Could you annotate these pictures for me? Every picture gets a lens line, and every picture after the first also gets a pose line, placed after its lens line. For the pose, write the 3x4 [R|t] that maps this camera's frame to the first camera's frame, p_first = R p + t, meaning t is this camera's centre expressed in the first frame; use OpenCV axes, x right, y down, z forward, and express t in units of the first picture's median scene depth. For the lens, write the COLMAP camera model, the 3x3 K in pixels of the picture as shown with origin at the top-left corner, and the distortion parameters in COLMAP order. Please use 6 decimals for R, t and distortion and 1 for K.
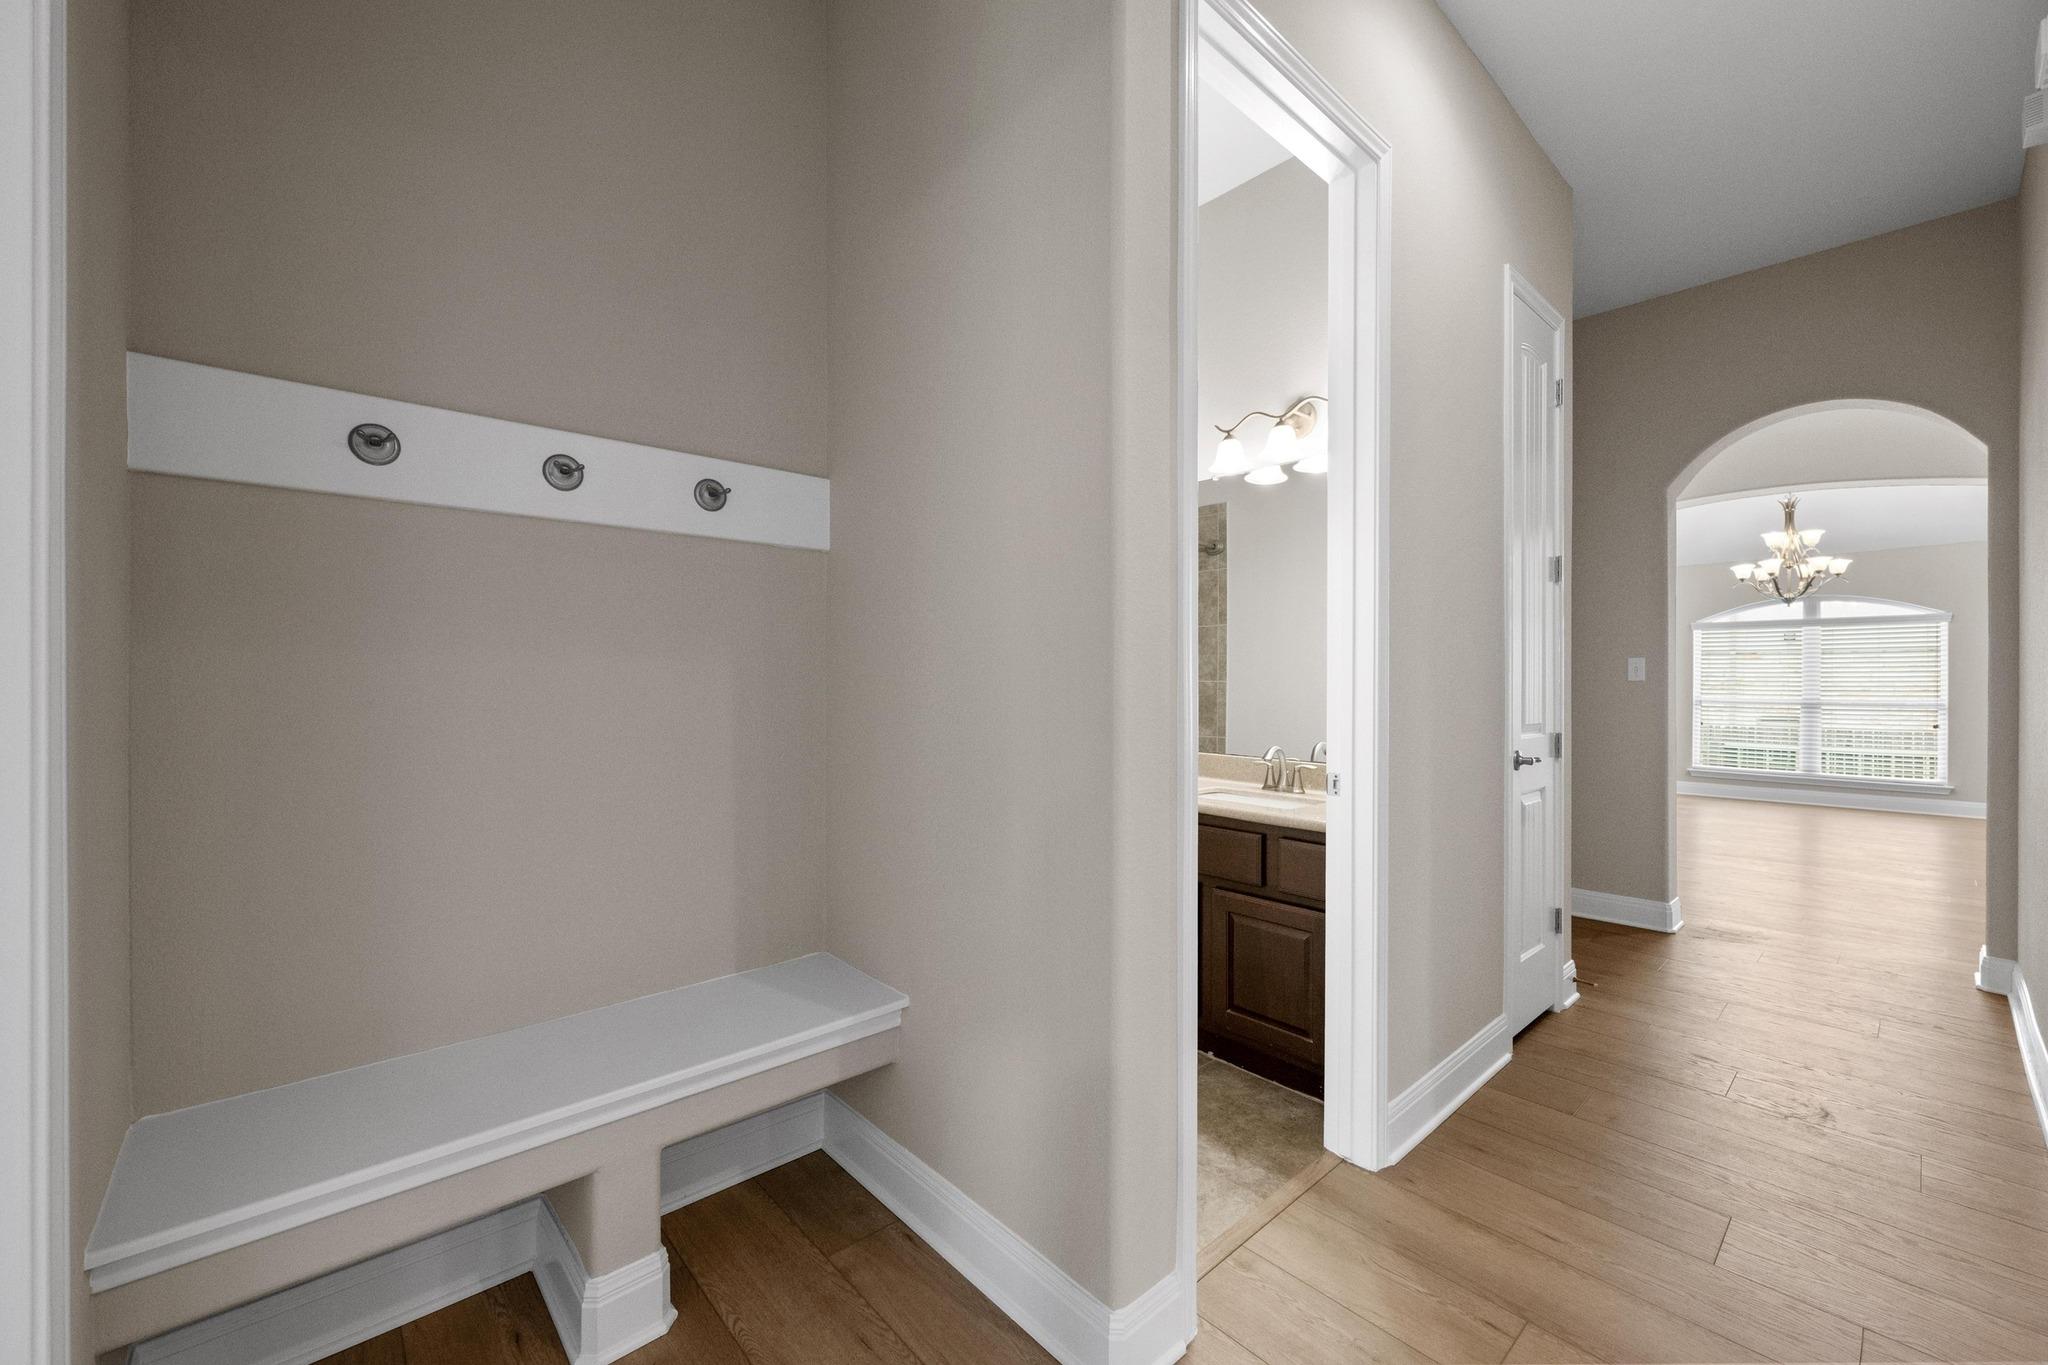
lens RADIAL K [[810.4, 0, 1023.7], [0, 810.4, 676.4], [0, 0, 1]] dist [0.000741, 0.000211]
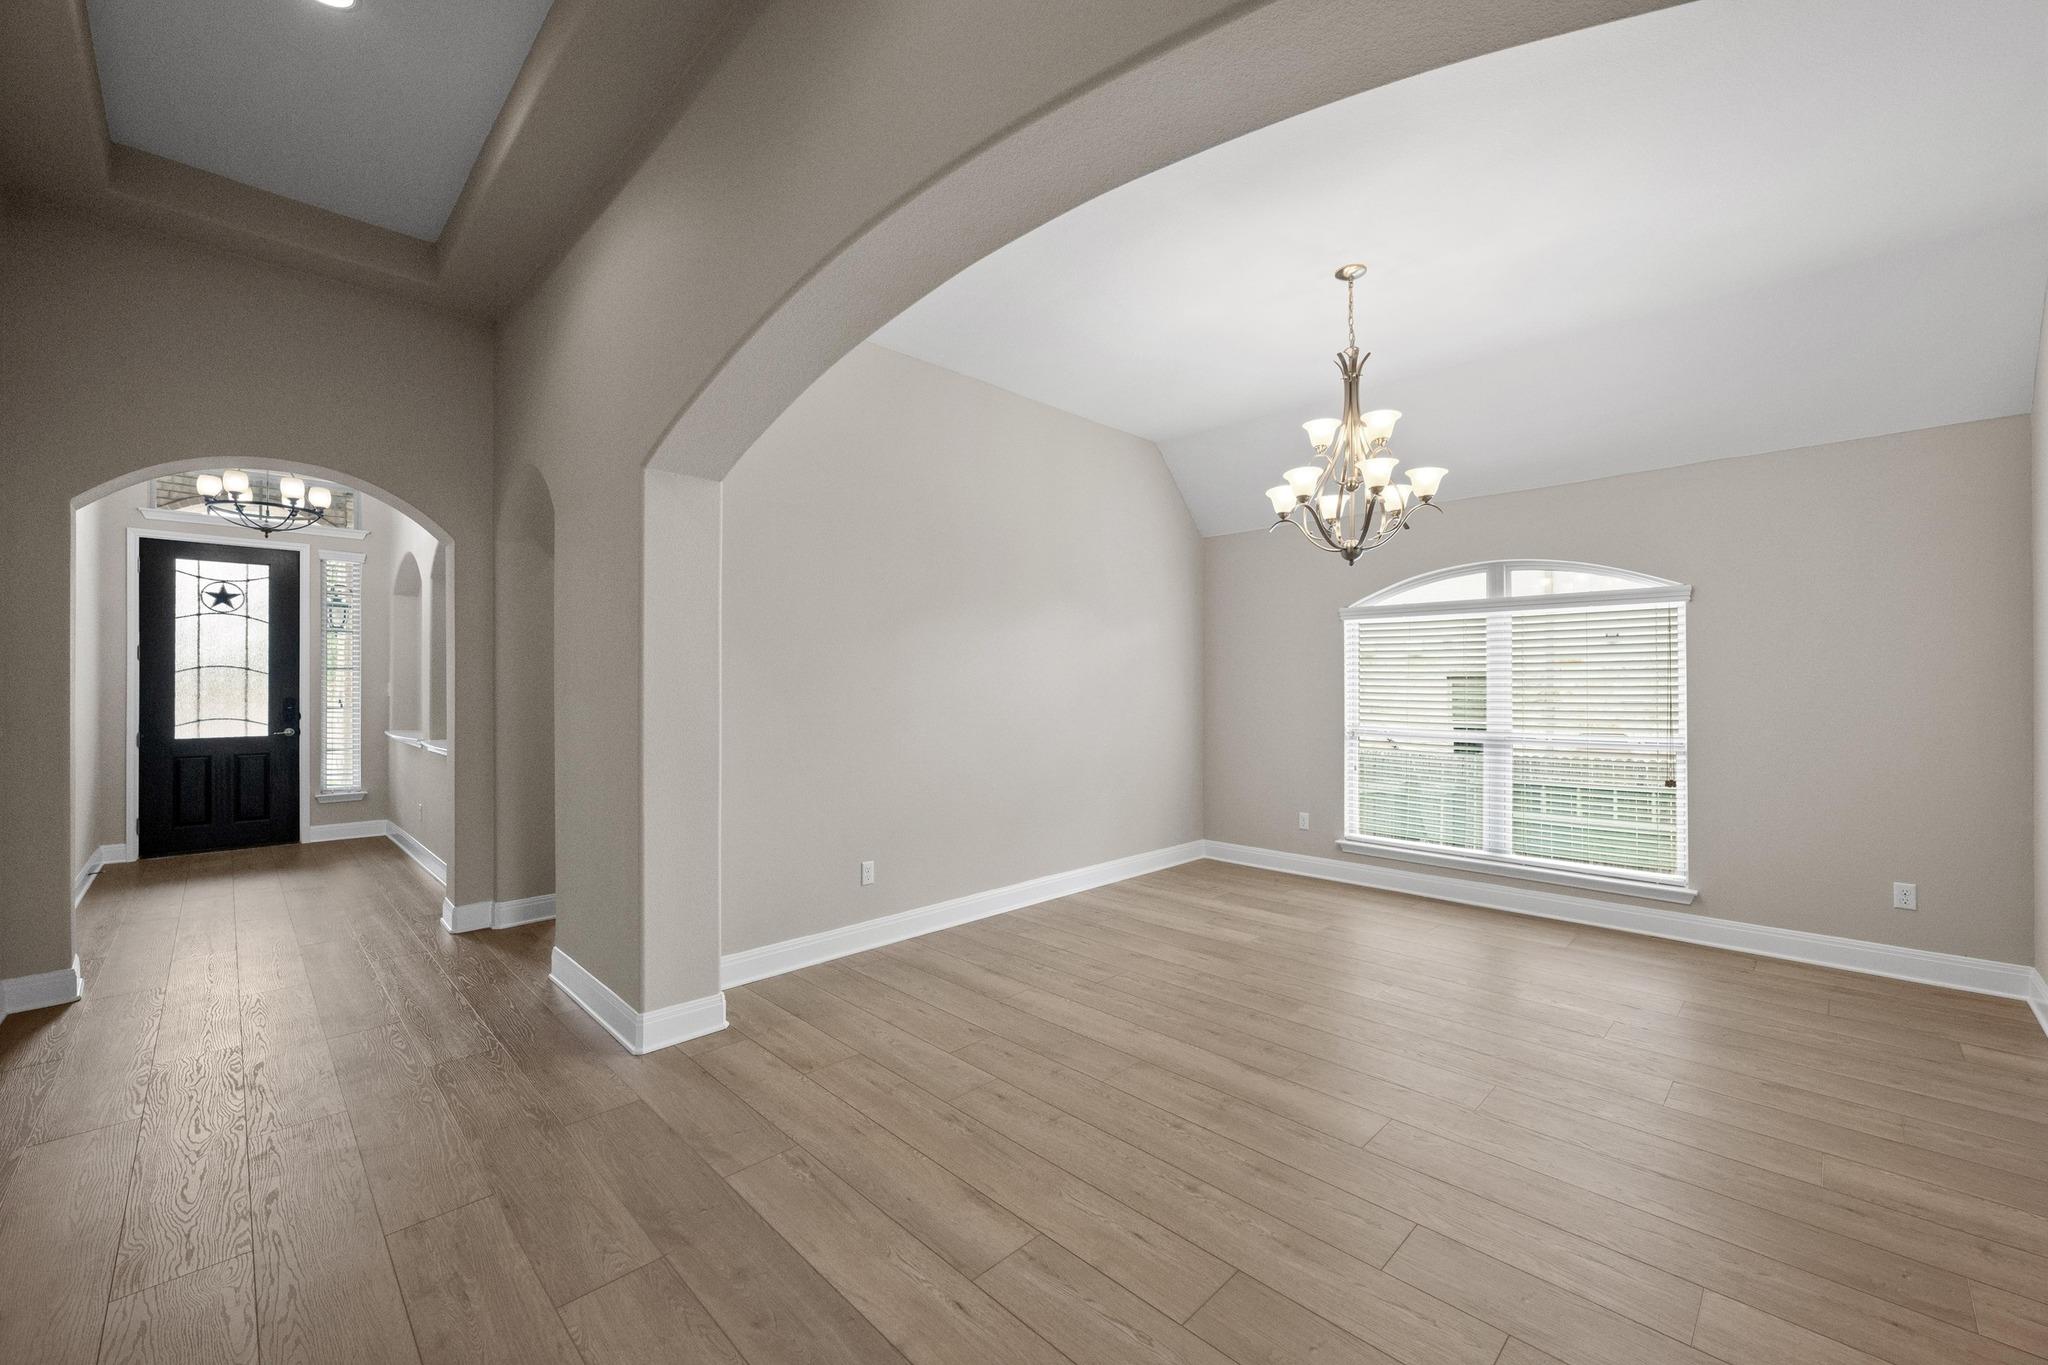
lens RADIAL K [[810.4, 0, 1040.0], [0, 810.4, 667.5], [0, 0, 1]] dist [0.000741, 0.000211]
pose [[0.997882, -0.002358, 0.065011, 0.641909], [0.003100, 0.999931, -0.011317, -0.015211], [-0.064980, 0.011494, 0.997820, 0.455725]]
